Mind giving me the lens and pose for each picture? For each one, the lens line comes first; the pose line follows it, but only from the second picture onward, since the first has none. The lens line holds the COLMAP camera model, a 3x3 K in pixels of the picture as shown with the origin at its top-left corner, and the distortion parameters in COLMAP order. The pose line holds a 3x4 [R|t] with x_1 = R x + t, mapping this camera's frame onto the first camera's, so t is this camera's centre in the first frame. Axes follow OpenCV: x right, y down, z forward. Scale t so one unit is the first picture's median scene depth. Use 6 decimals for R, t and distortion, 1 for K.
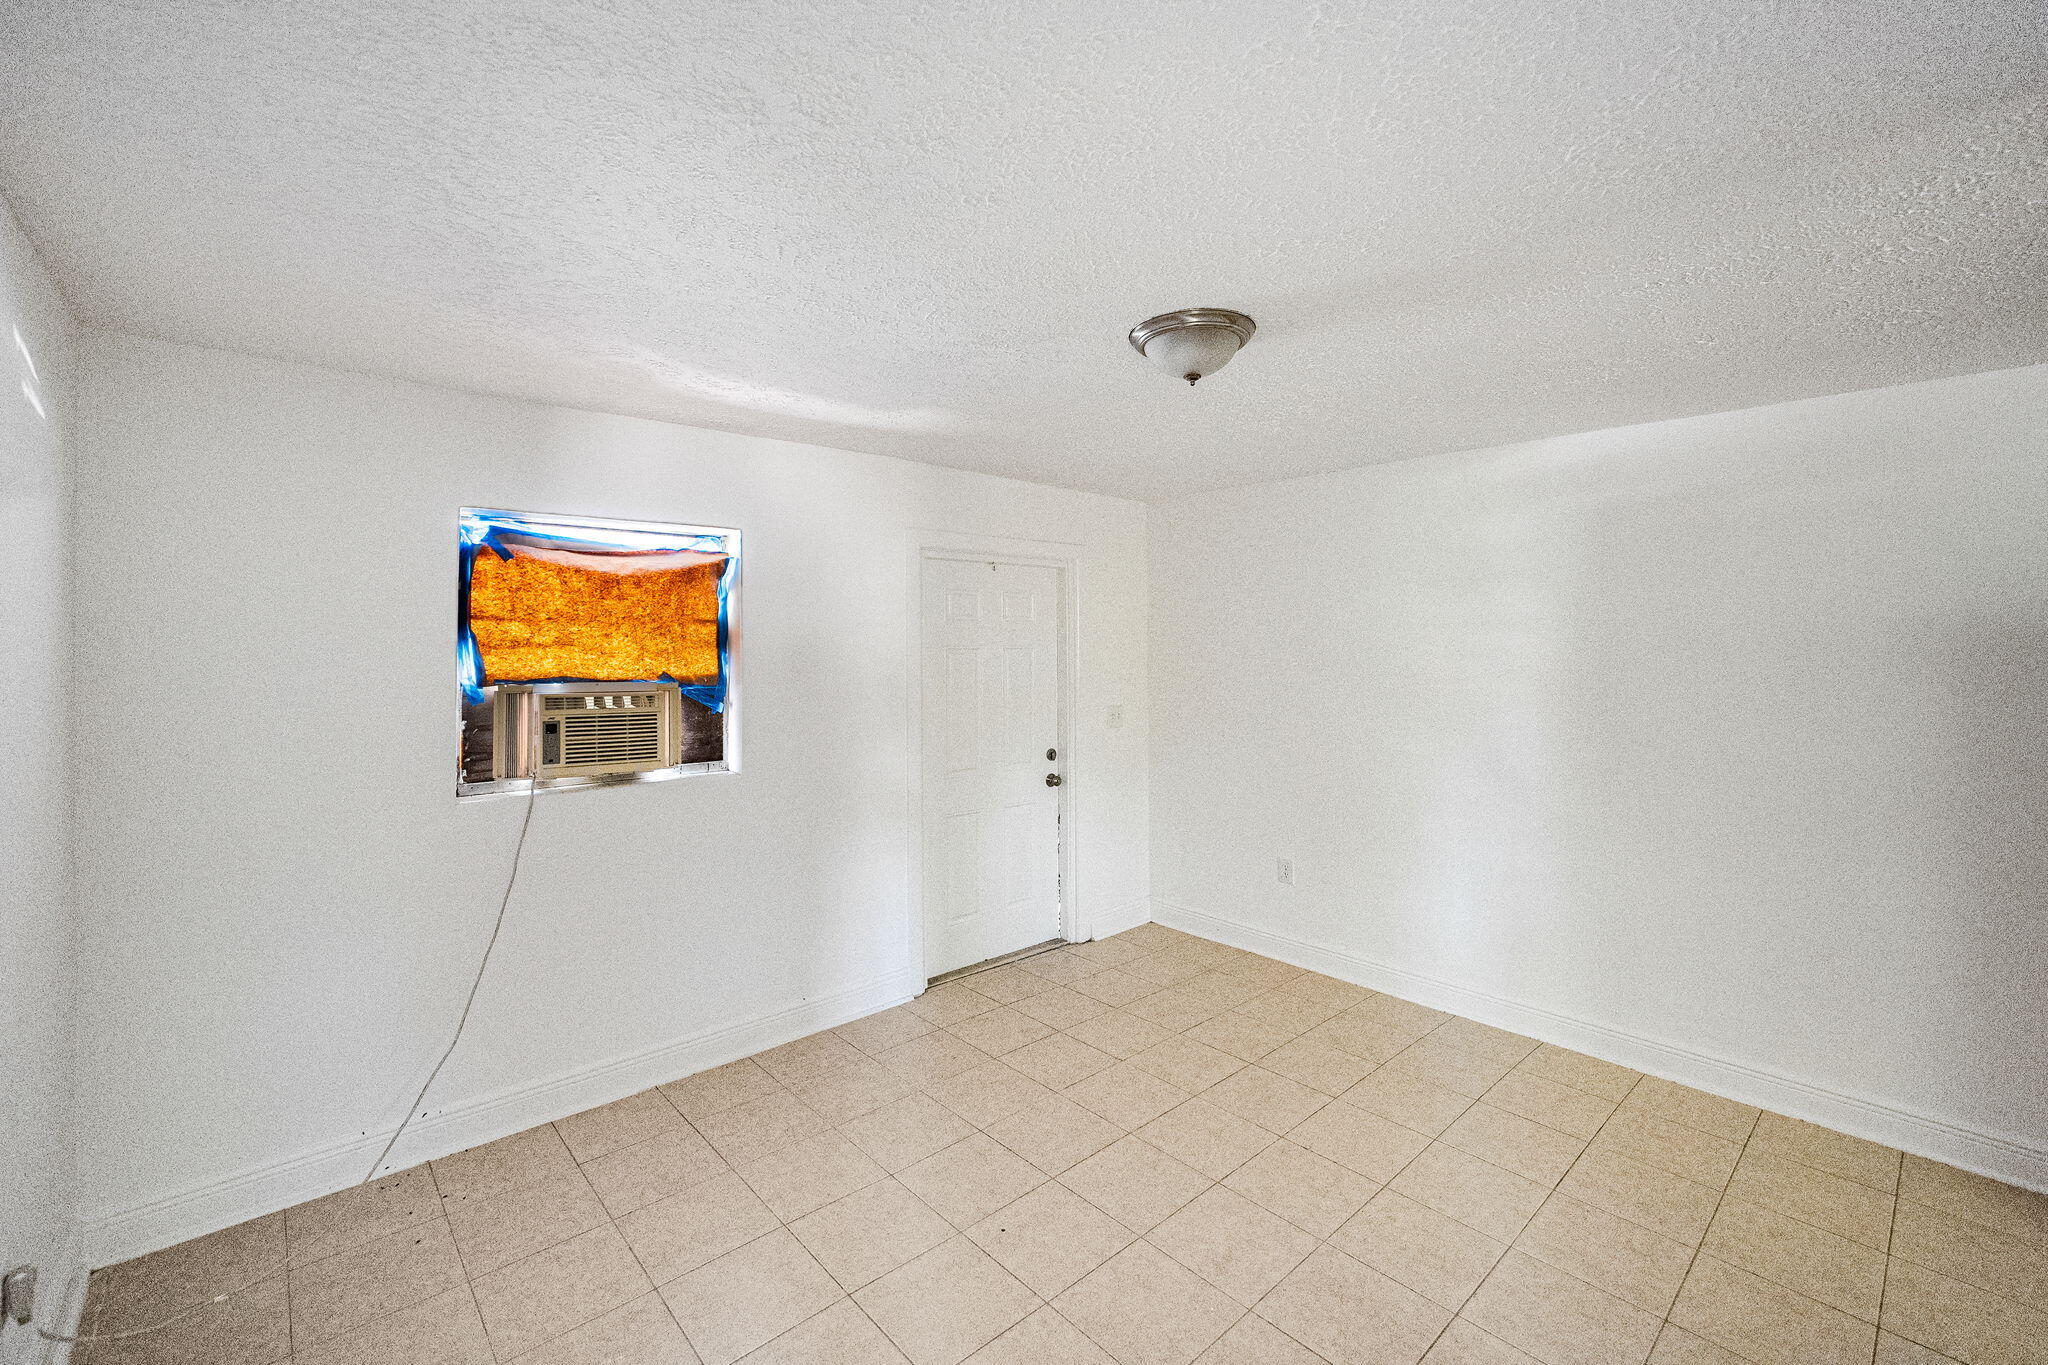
lens RADIAL K [[857.1, 0, 1021.2], [0, 857.1, 630.3], [0, 0, 1]] dist [-0.017732, 0.000073]
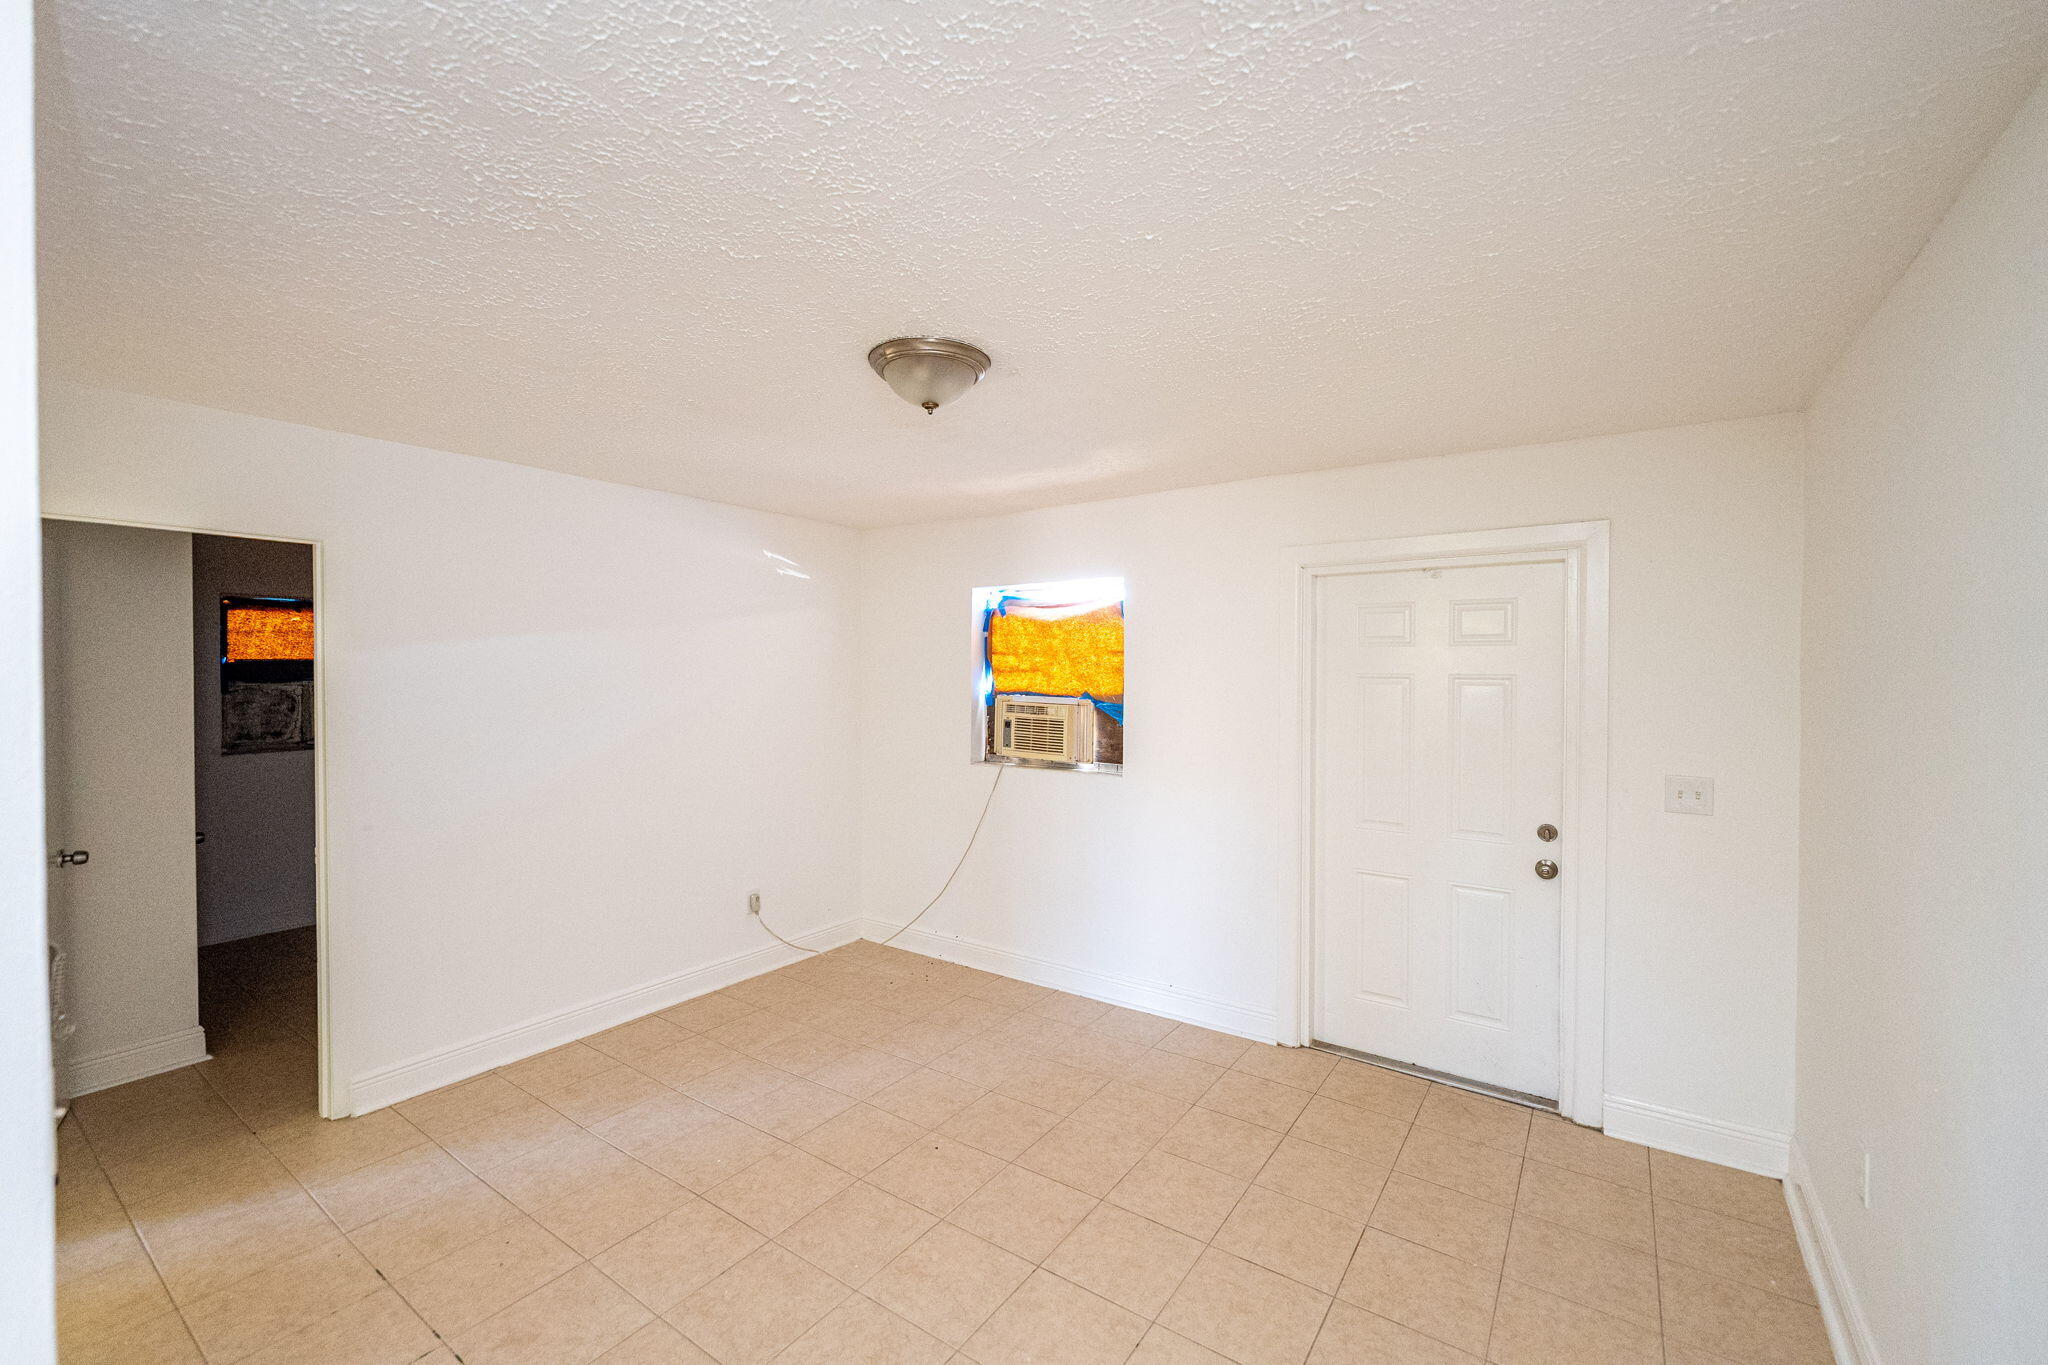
lens RADIAL K [[834.1, 0, 1024.0], [0, 834.1, 682.5], [0, 0, 1]] dist [-0.015590, 0.000532]
pose [[0.224671, 0.014747, -0.974323, 0.887215], [0.007740, 0.999827, 0.016918, 0.013491], [0.974404, -0.011343, 0.224518, 0.658273]]
